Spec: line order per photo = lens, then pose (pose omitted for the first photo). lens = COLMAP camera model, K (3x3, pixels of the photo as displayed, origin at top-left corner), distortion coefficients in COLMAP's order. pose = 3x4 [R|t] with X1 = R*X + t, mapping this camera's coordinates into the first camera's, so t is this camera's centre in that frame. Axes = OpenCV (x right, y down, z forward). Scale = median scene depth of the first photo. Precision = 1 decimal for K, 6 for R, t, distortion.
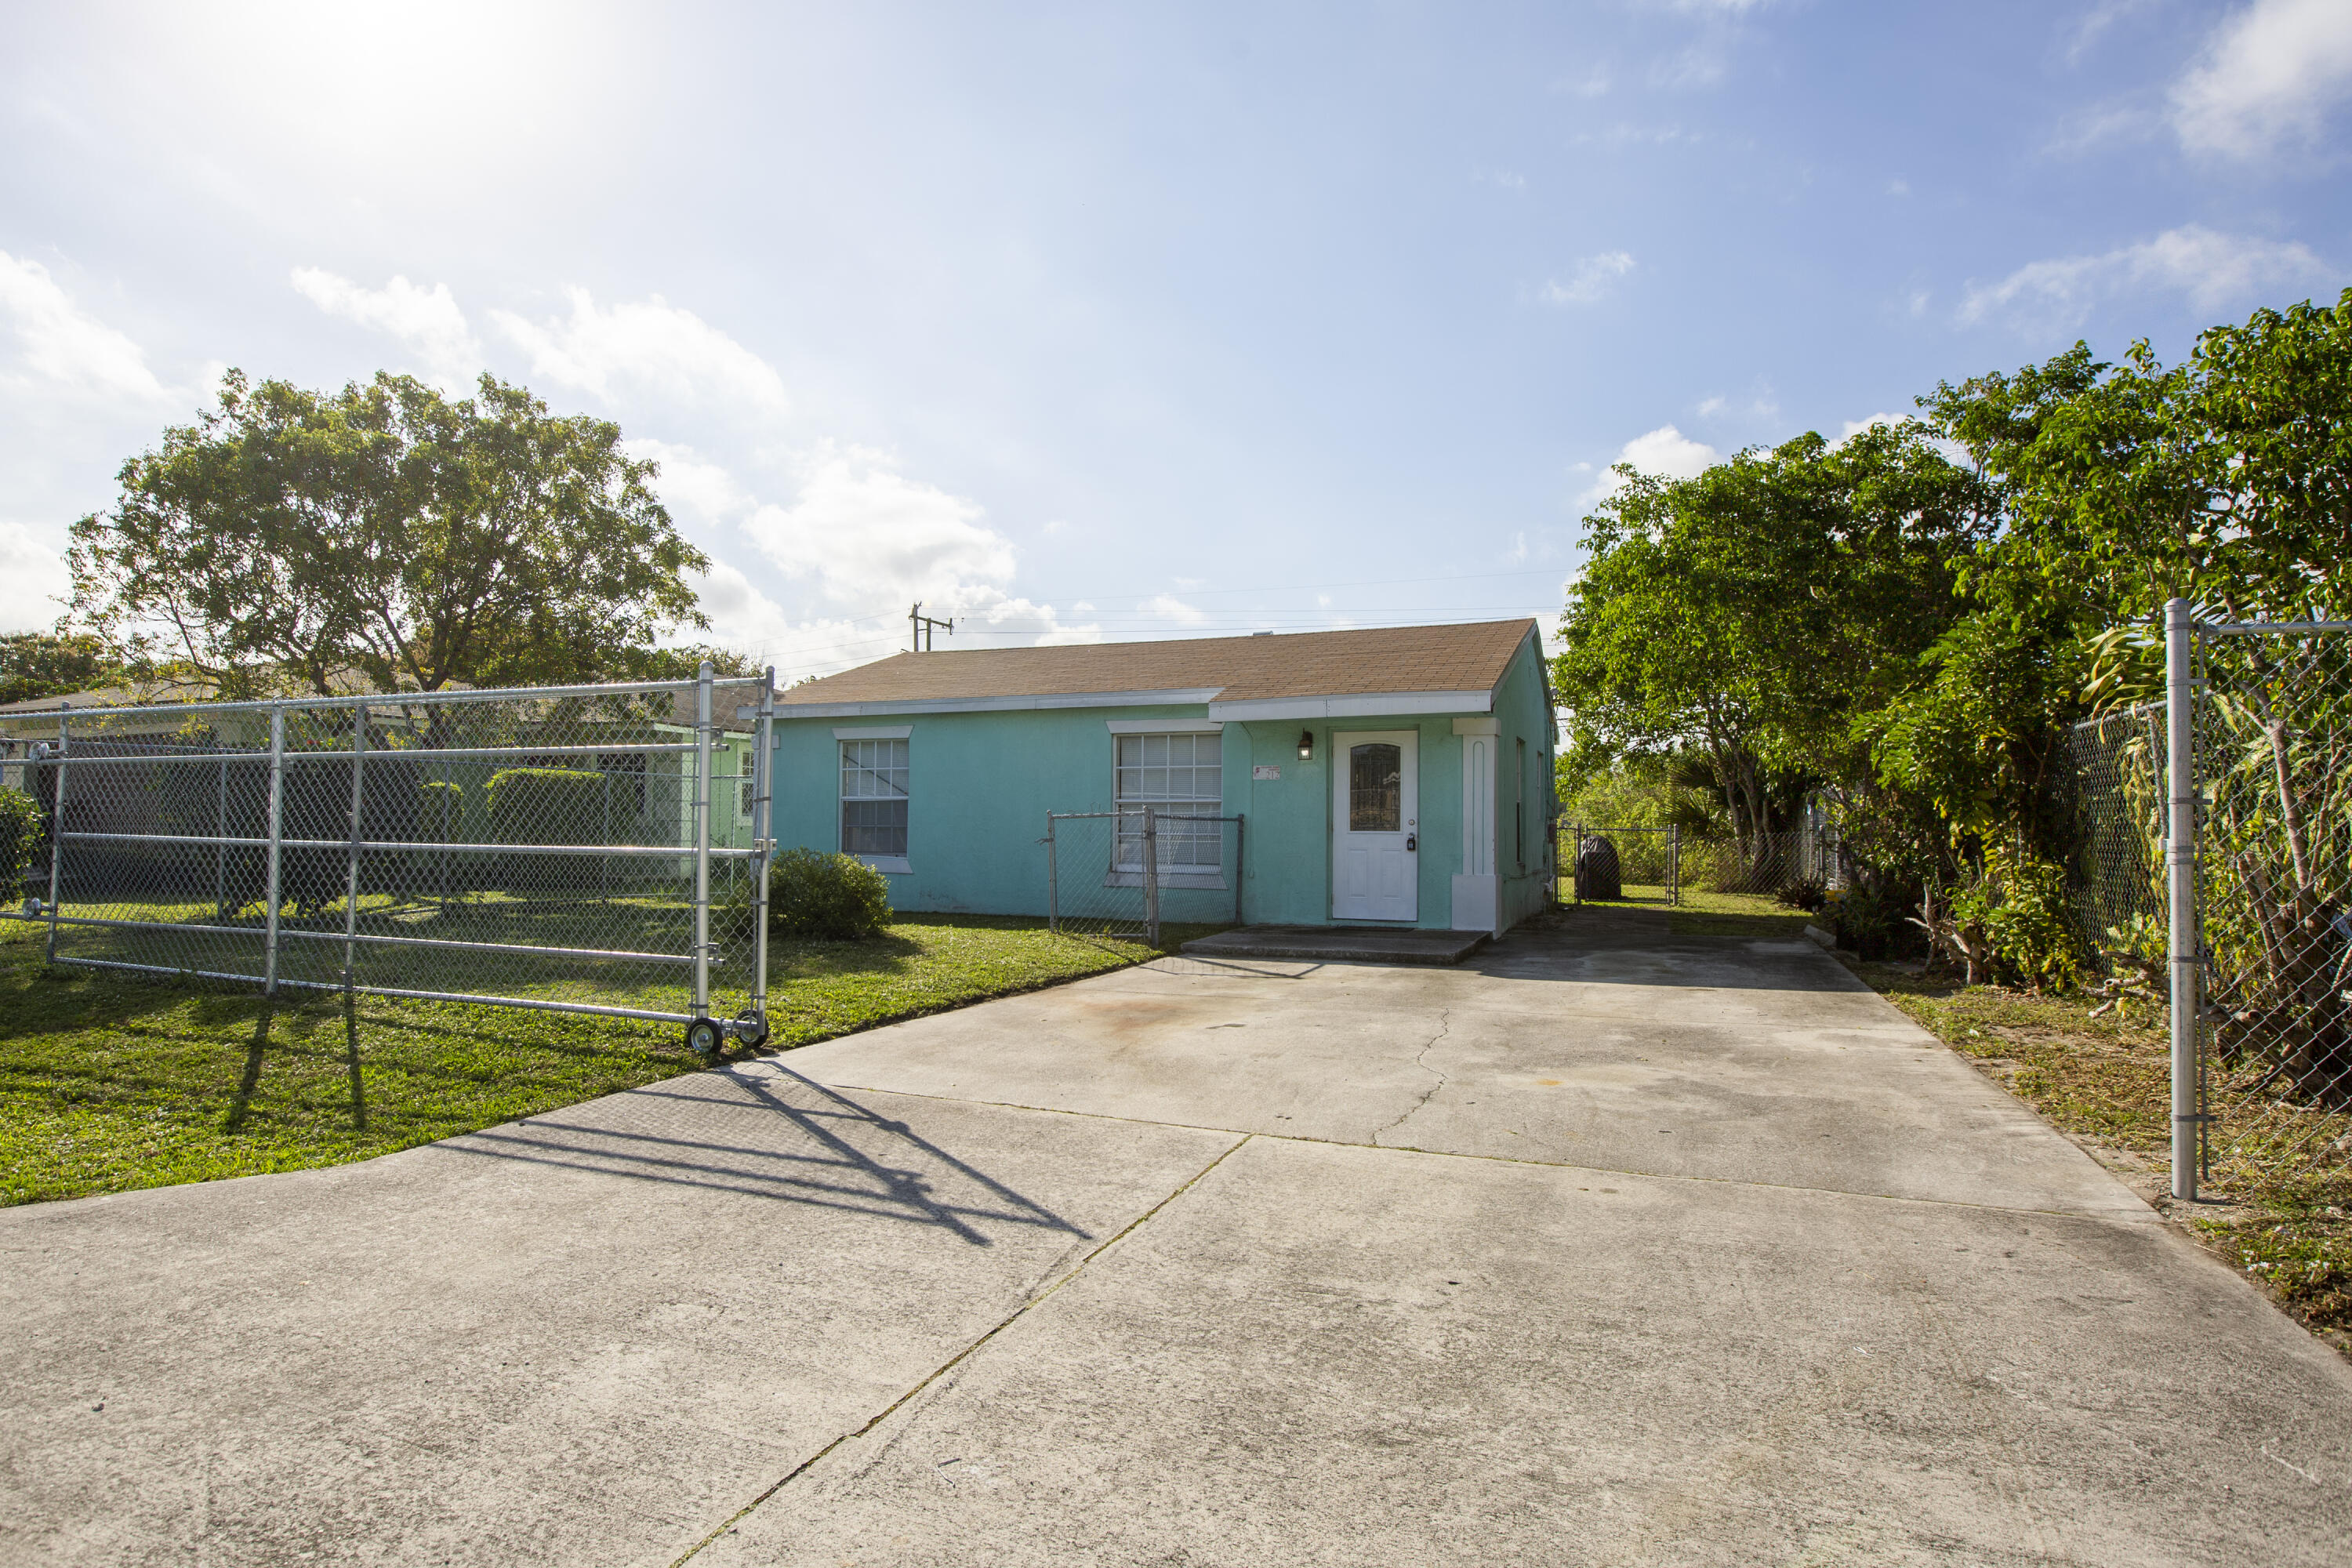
lens RADIAL K [[1155.8, 0, 1176.0], [0, 1155.8, 784.0], [0, 0, 1]] dist [-0.002394, 0.000260]
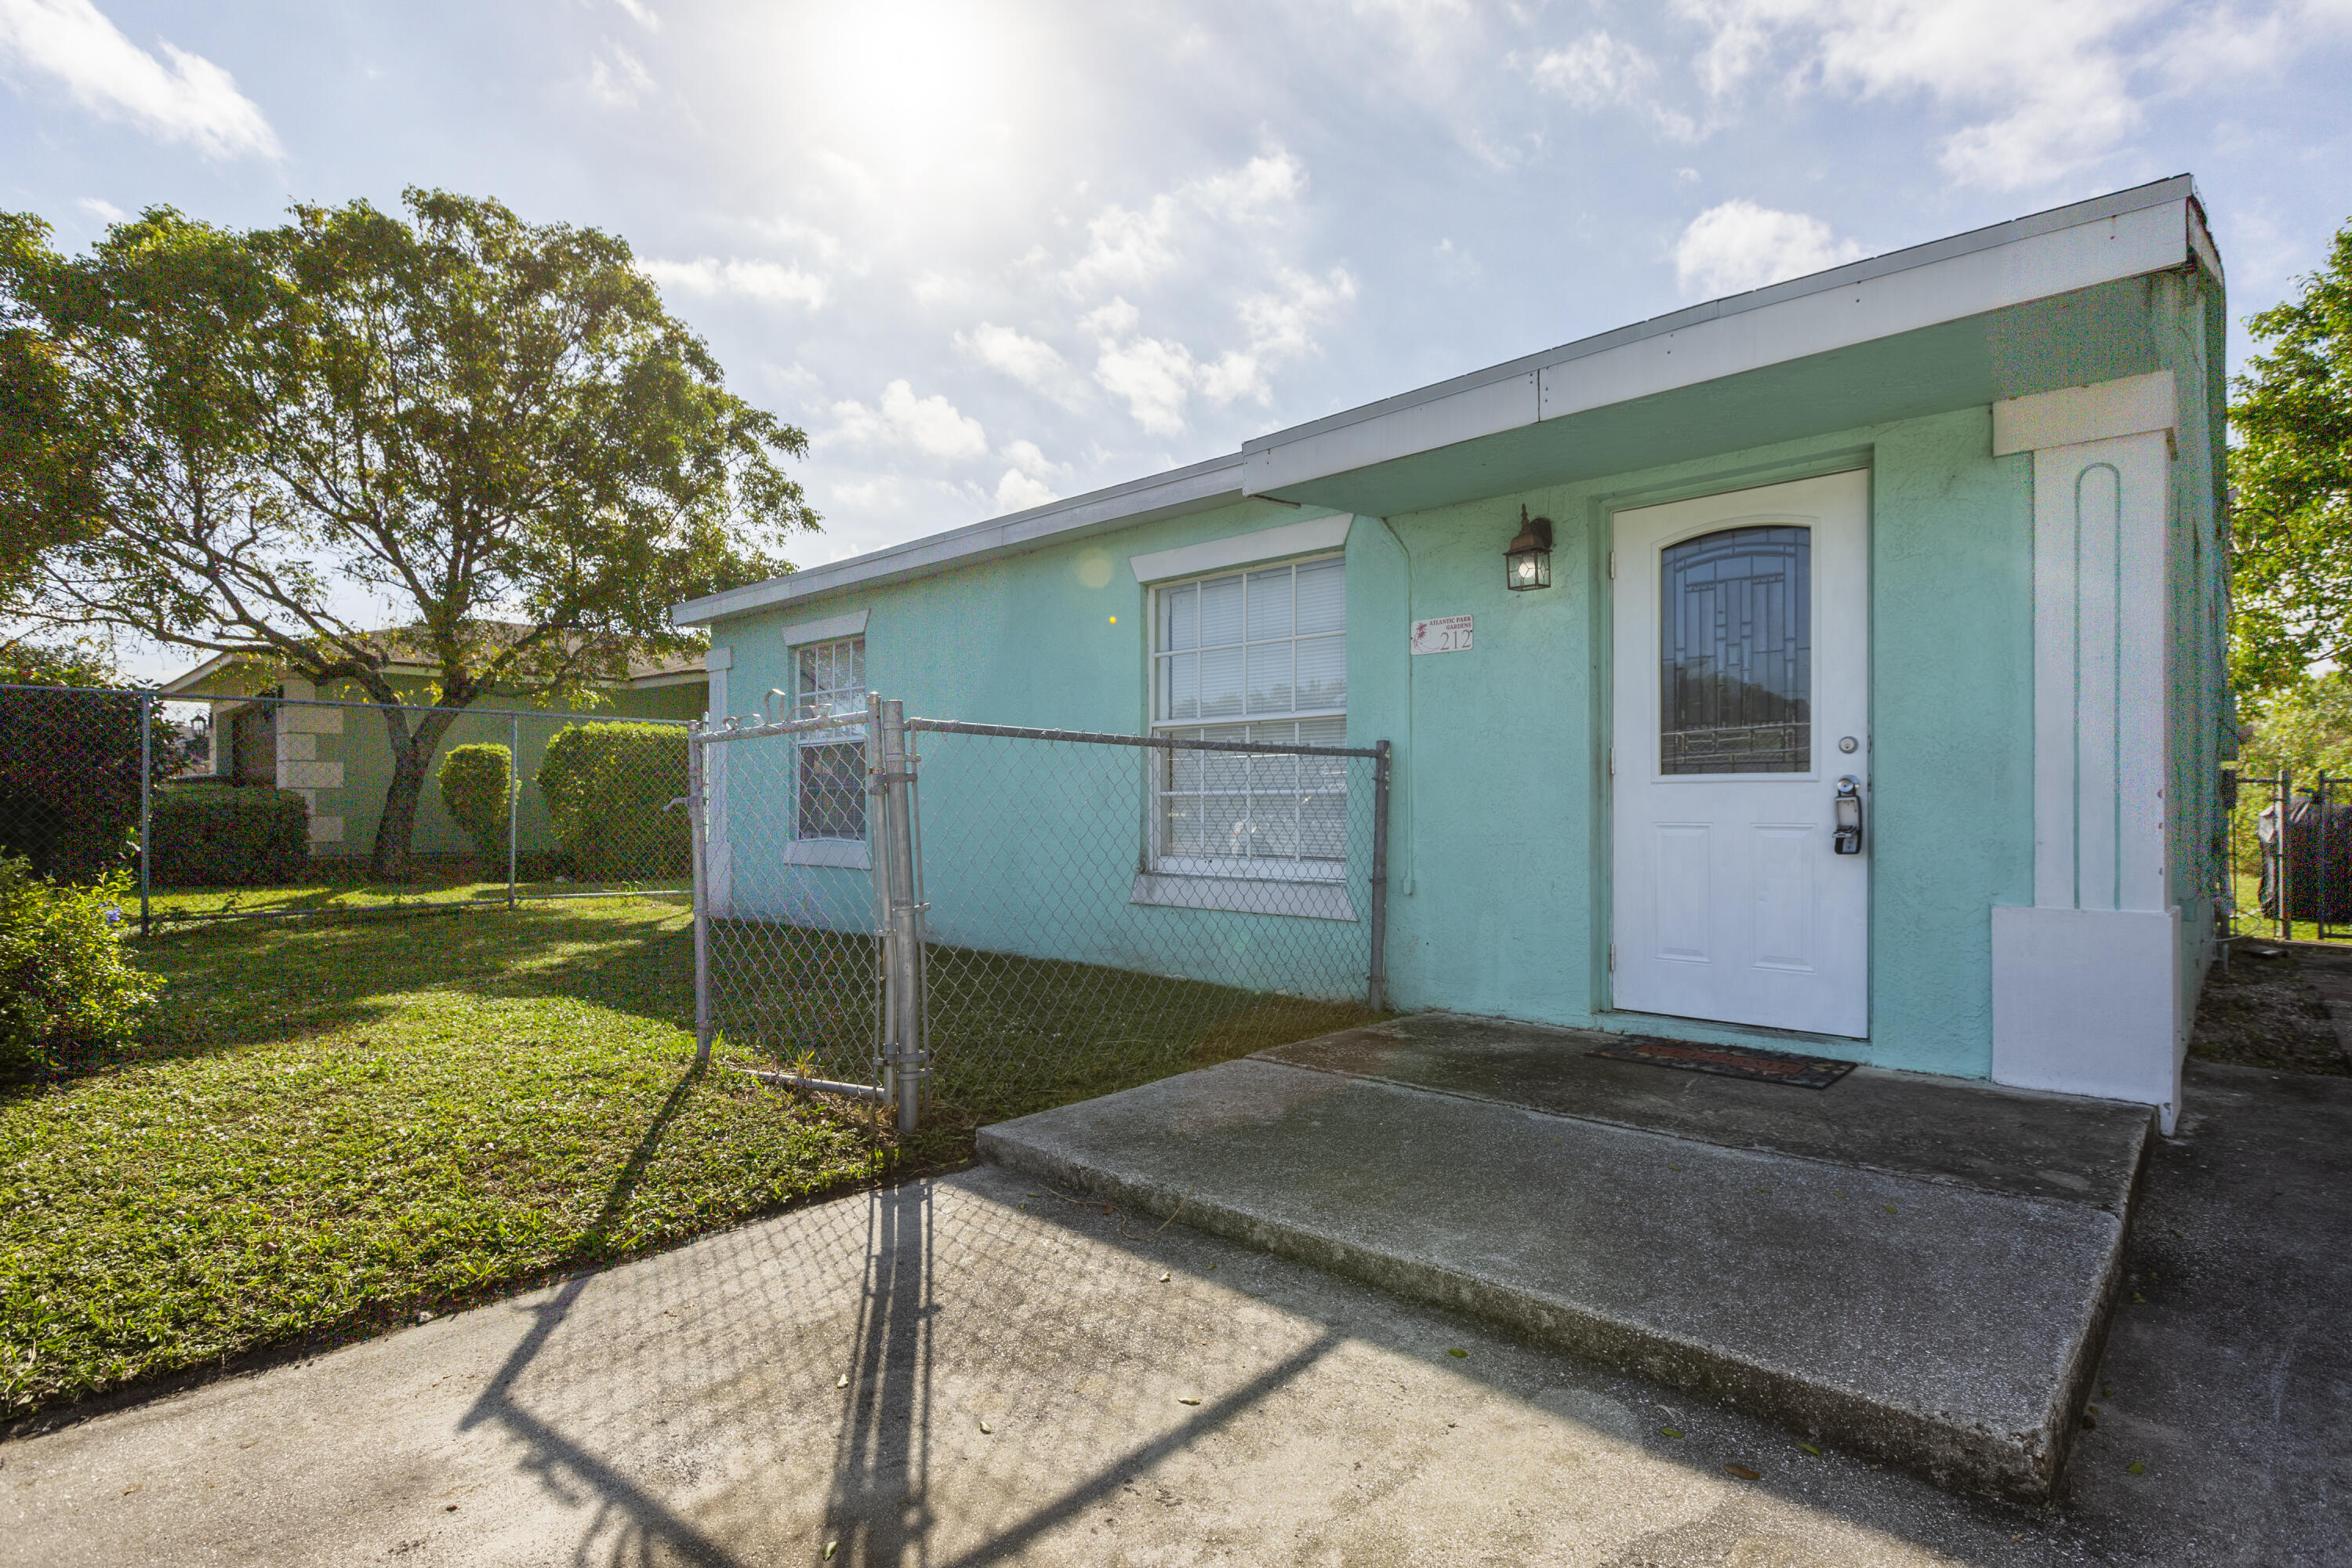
lens RADIAL K [[1155.8, 0, 1176.0], [0, 1155.8, 784.0], [0, 0, 1]] dist [-0.002394, 0.000260]
pose [[0.925094, -0.017946, -0.379314, 0.144415], [0.030474, 0.999169, 0.027050, 0.028296], [0.378513, -0.036583, 0.924873, 0.592114]]
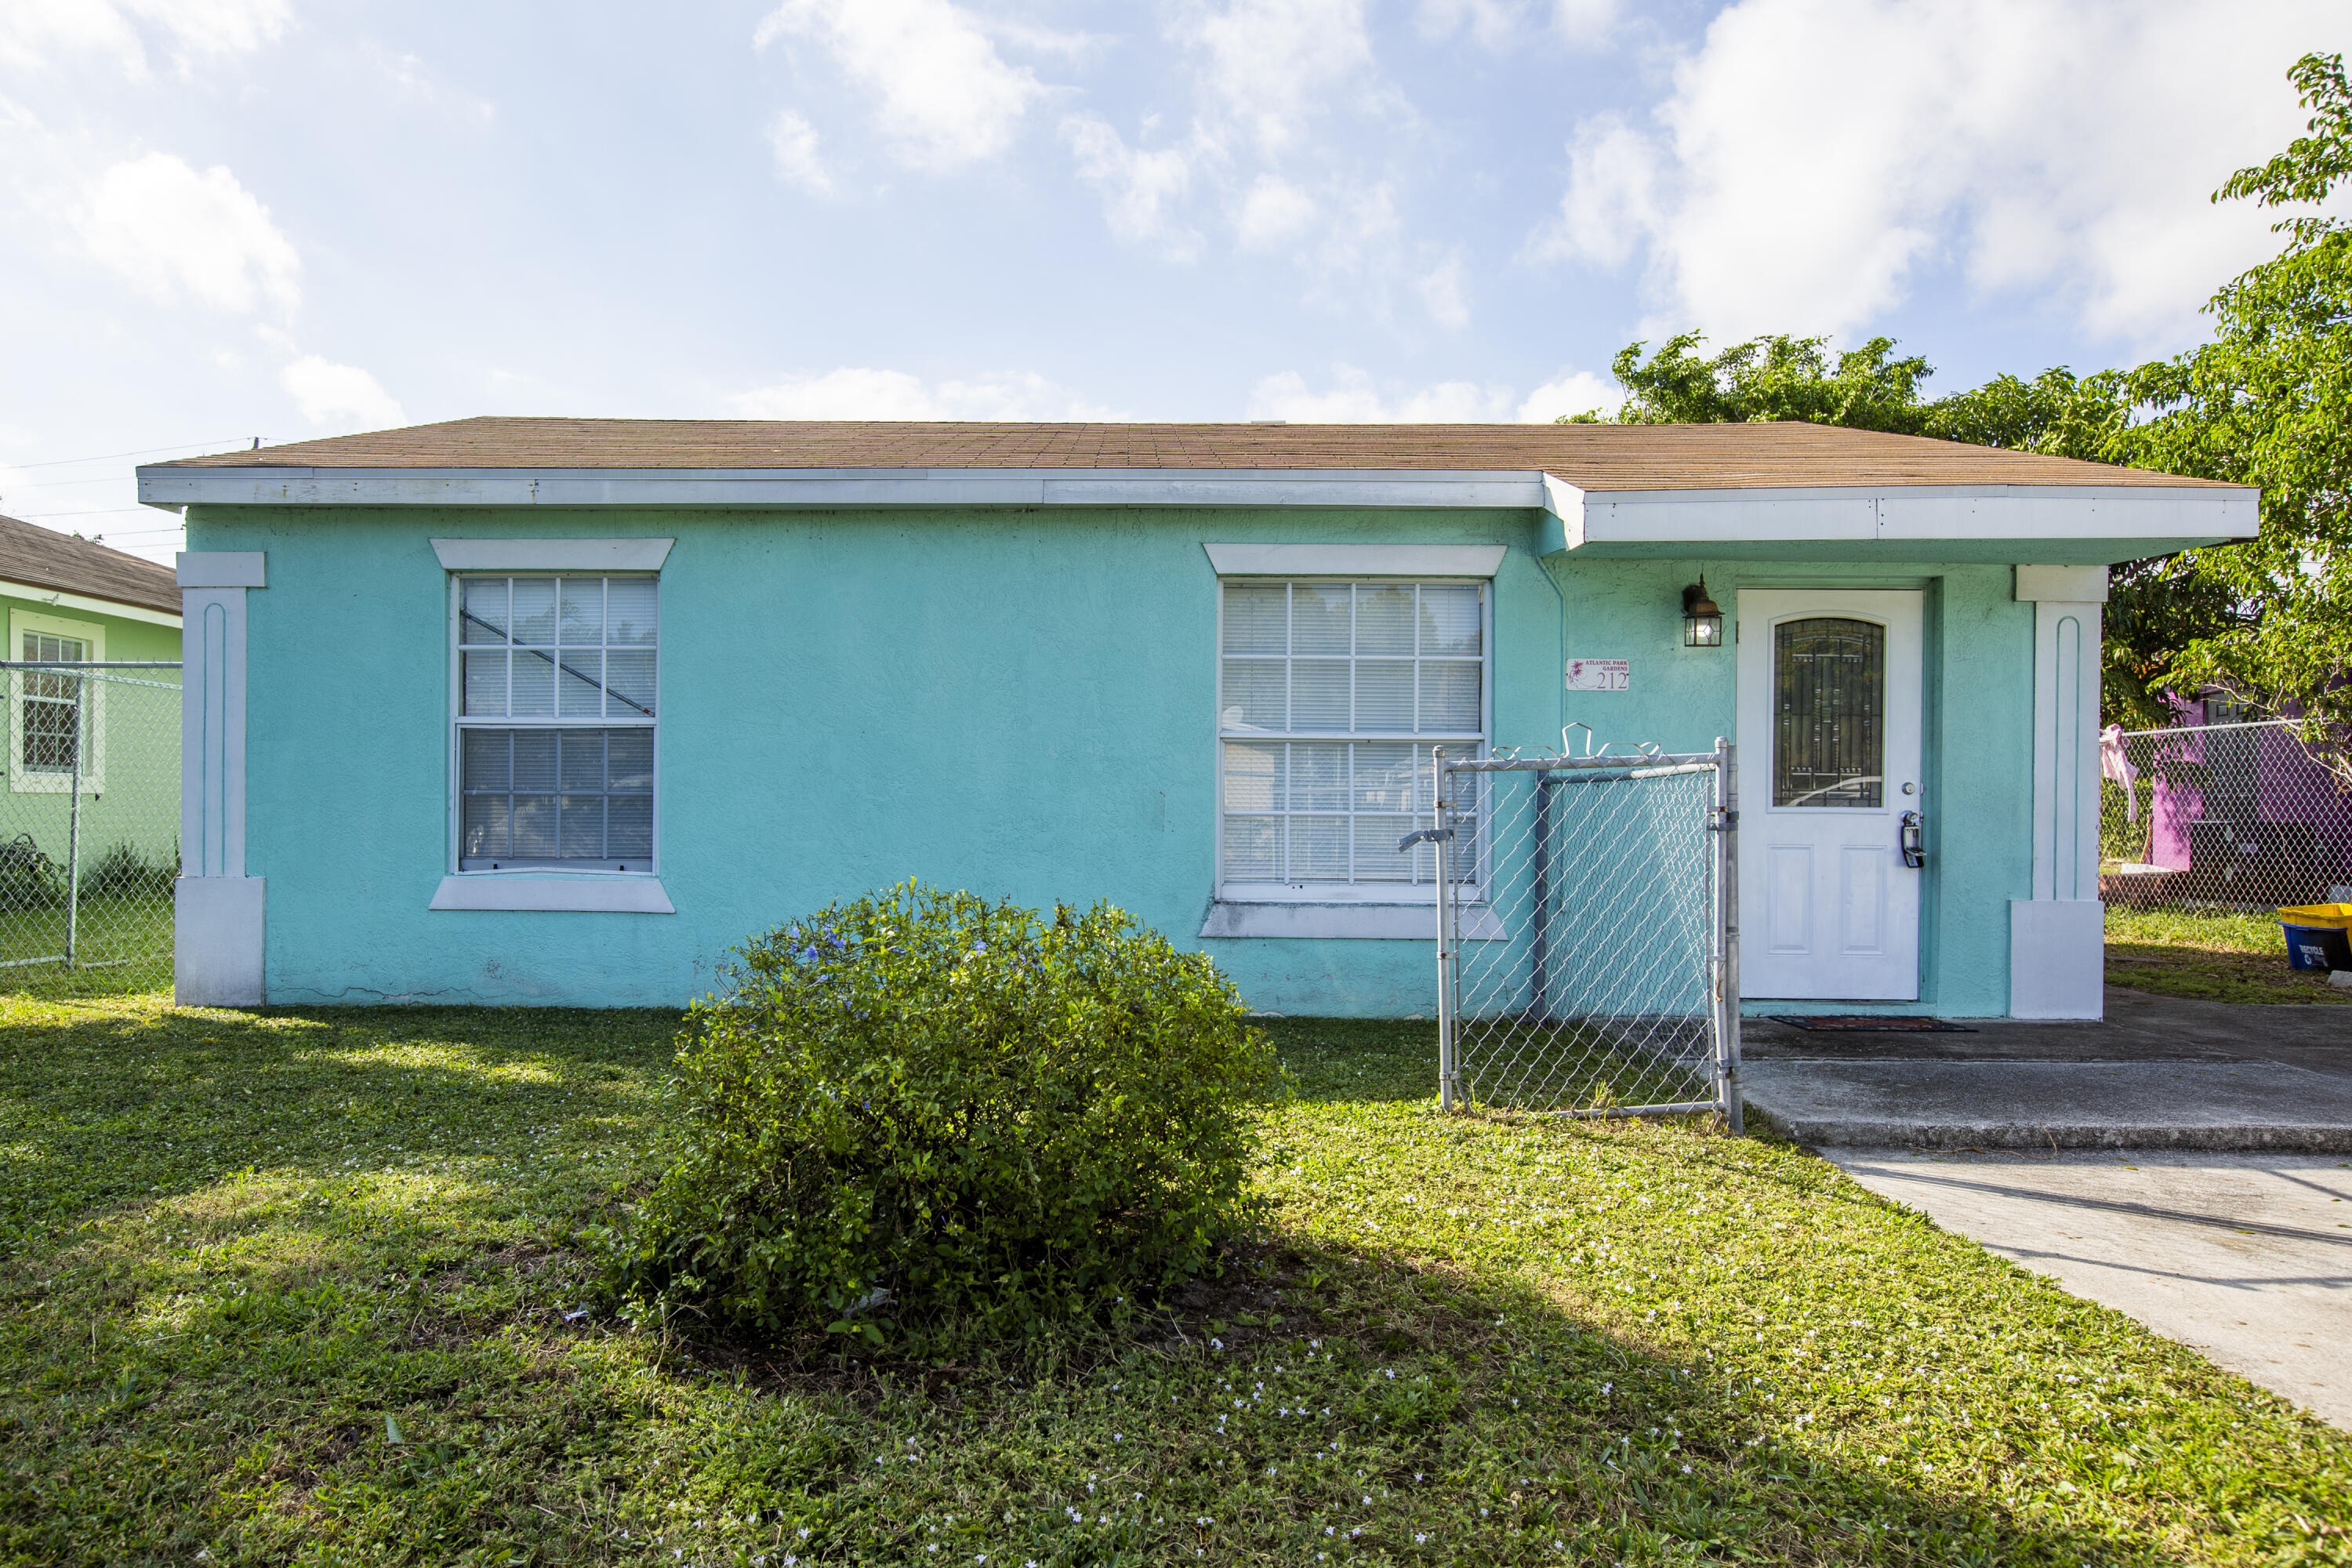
lens RADIAL K [[1558.6, 0, 1176.0], [0, 1558.6, 784.0], [0, 0, 1]] dist [-0.023238, 0.044787]
pose [[0.939468, 0.003344, 0.342620, -0.277017], [-0.017182, 0.999154, 0.037362, 0.012457], [-0.342205, -0.040987, 0.938731, 0.495837]]
